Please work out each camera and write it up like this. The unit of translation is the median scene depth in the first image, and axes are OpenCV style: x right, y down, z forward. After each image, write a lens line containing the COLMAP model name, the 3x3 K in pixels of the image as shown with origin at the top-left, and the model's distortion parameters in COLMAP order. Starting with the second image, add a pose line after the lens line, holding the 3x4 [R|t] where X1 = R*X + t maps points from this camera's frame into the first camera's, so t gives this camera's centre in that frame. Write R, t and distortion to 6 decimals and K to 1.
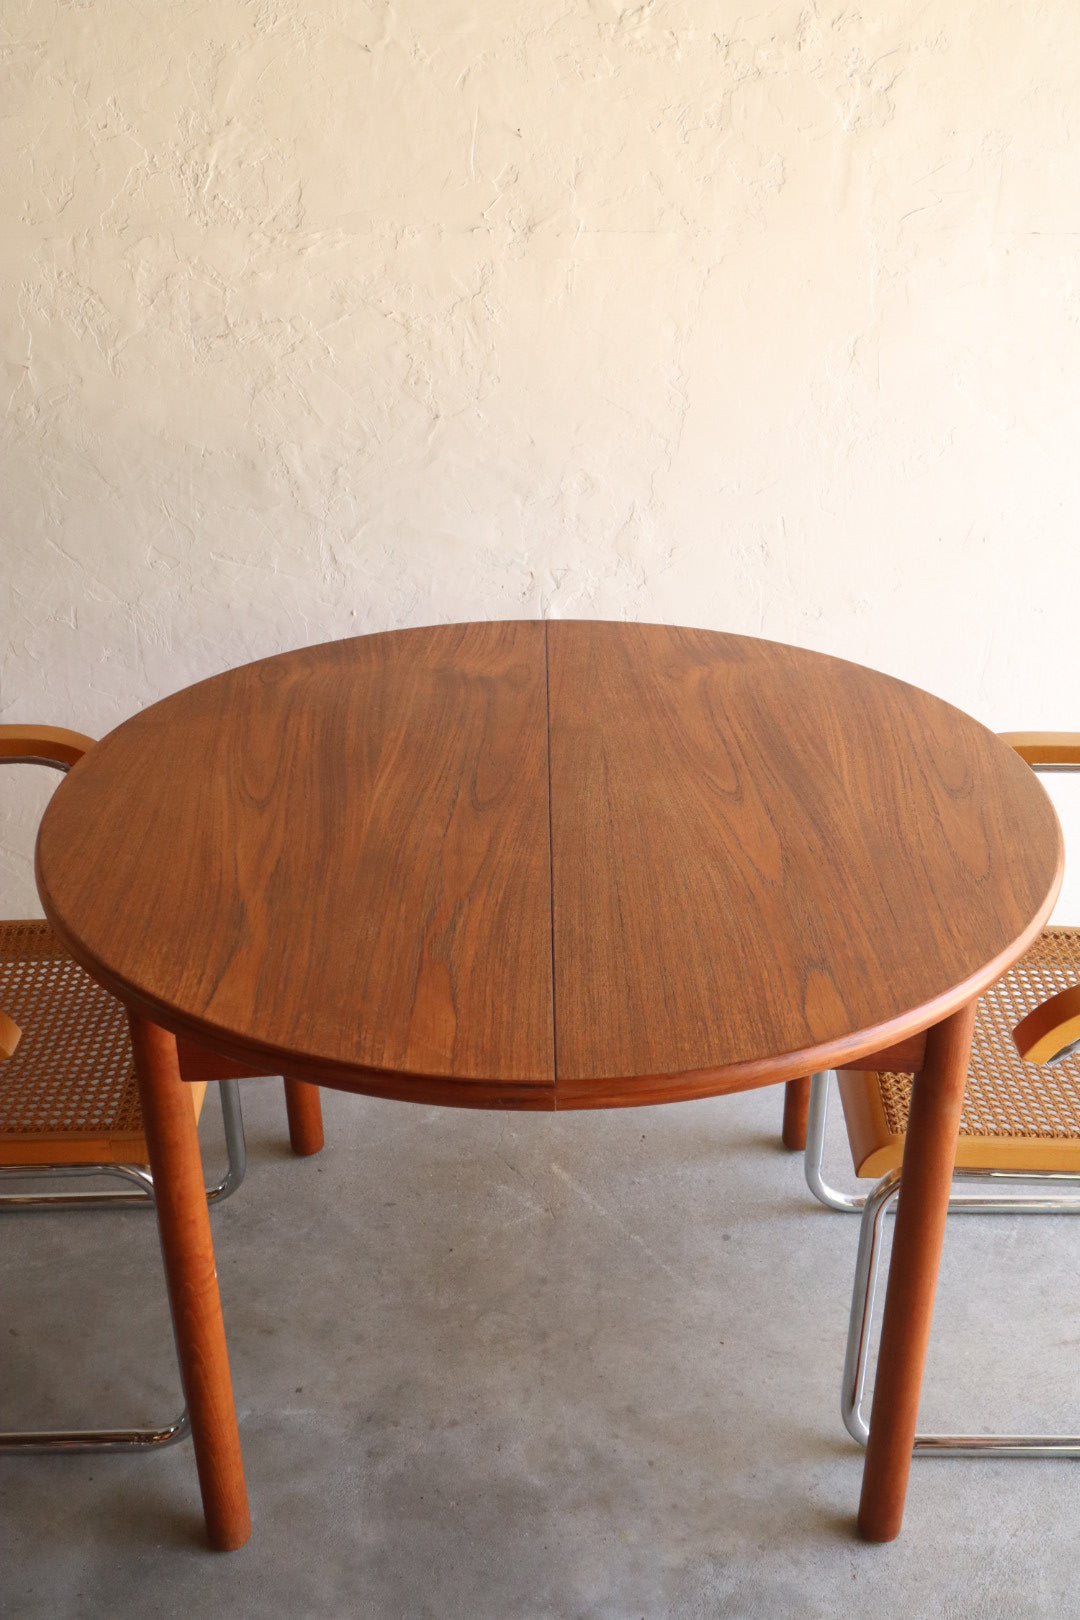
lens RADIAL K [[1654.3, 0, 549.5], [0, 1654.3, 817.5], [0, 0, 1]] dist [-0.068081, 0.000000]
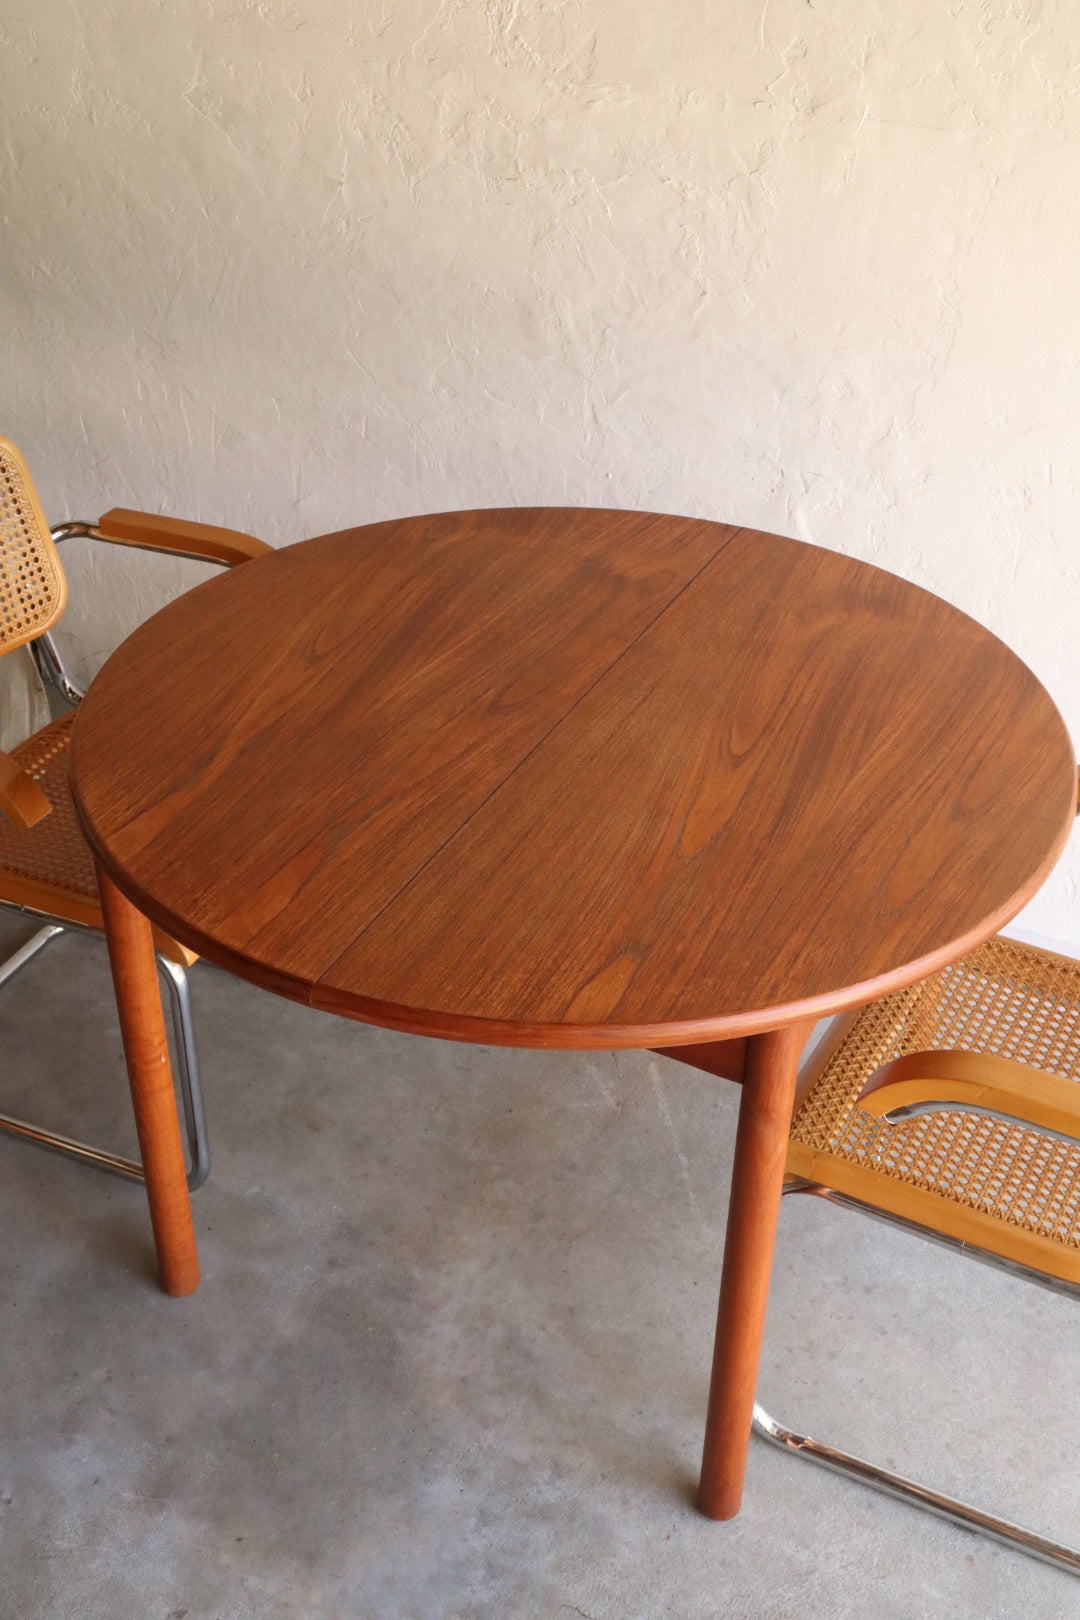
lens RADIAL K [[1789.6, 0, 541.3], [0, 1789.6, 820.9], [0, 0, 1]] dist [-0.047872, 0.000000]
pose [[0.897072, 0.258919, -0.358082, 0.323538], [-0.214303, 0.963595, 0.159874, -0.100081], [0.386440, -0.066680, 0.919901, -0.014696]]
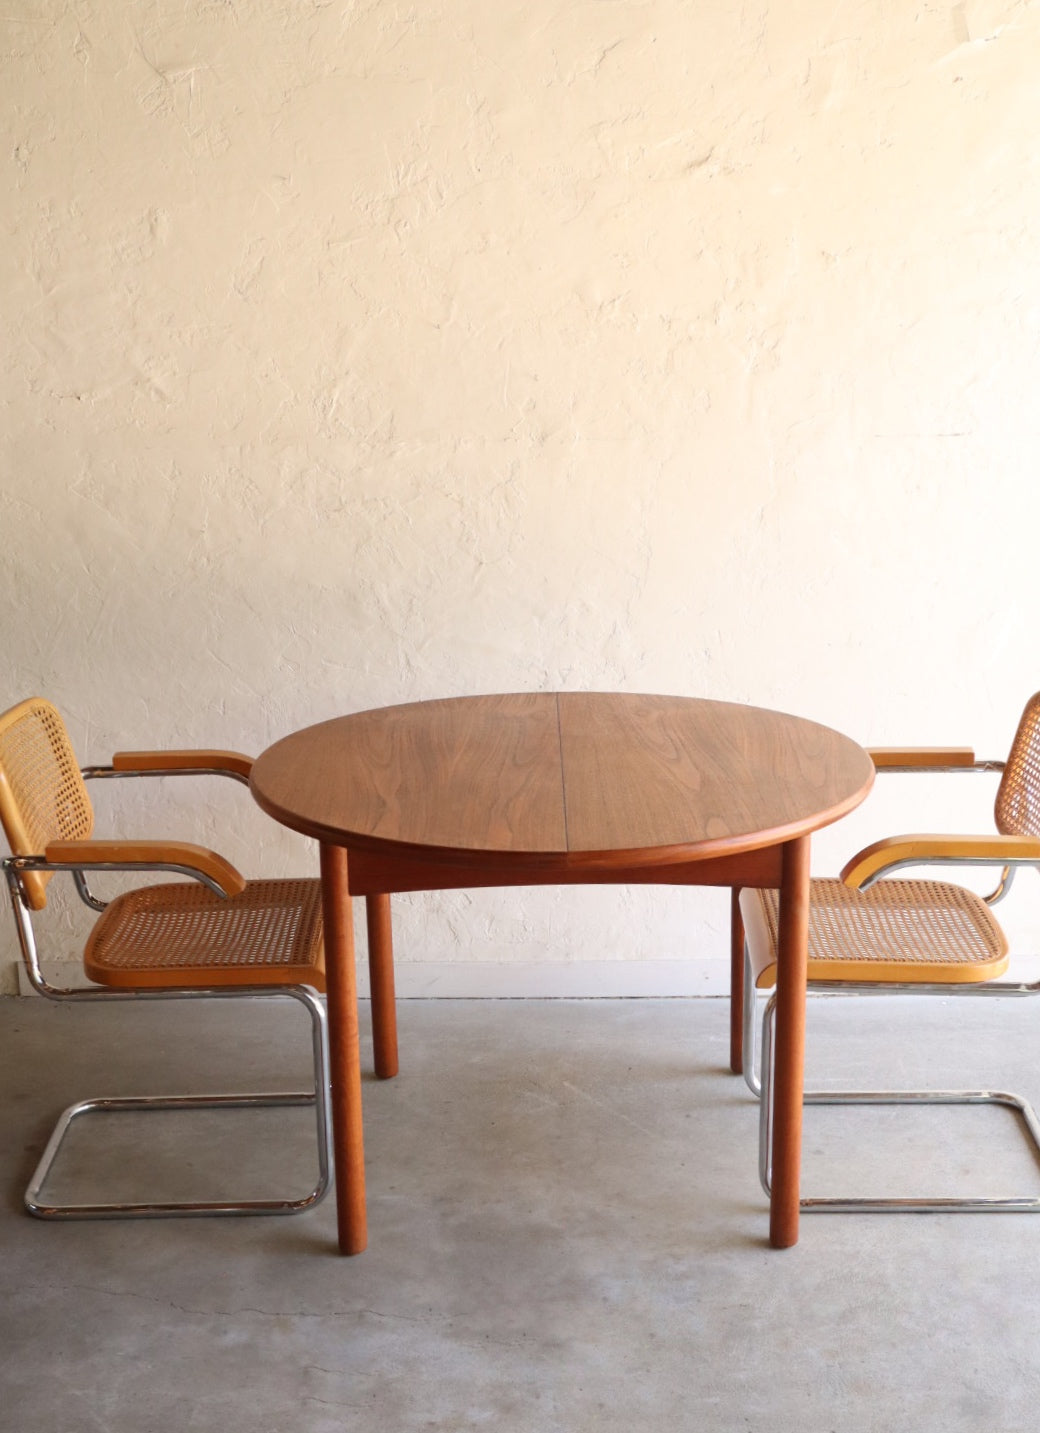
lens RADIAL K [[1854.4, 0, 524.4], [0, 1854.4, 782.4], [0, 0, 1]] dist [-0.058277, 0.000000]
pose [[0.999870, -0.008253, -0.013875, -0.008551], [0.005395, 0.980854, -0.194672, 0.294323], [0.015216, 0.194571, 0.980770, -0.635676]]
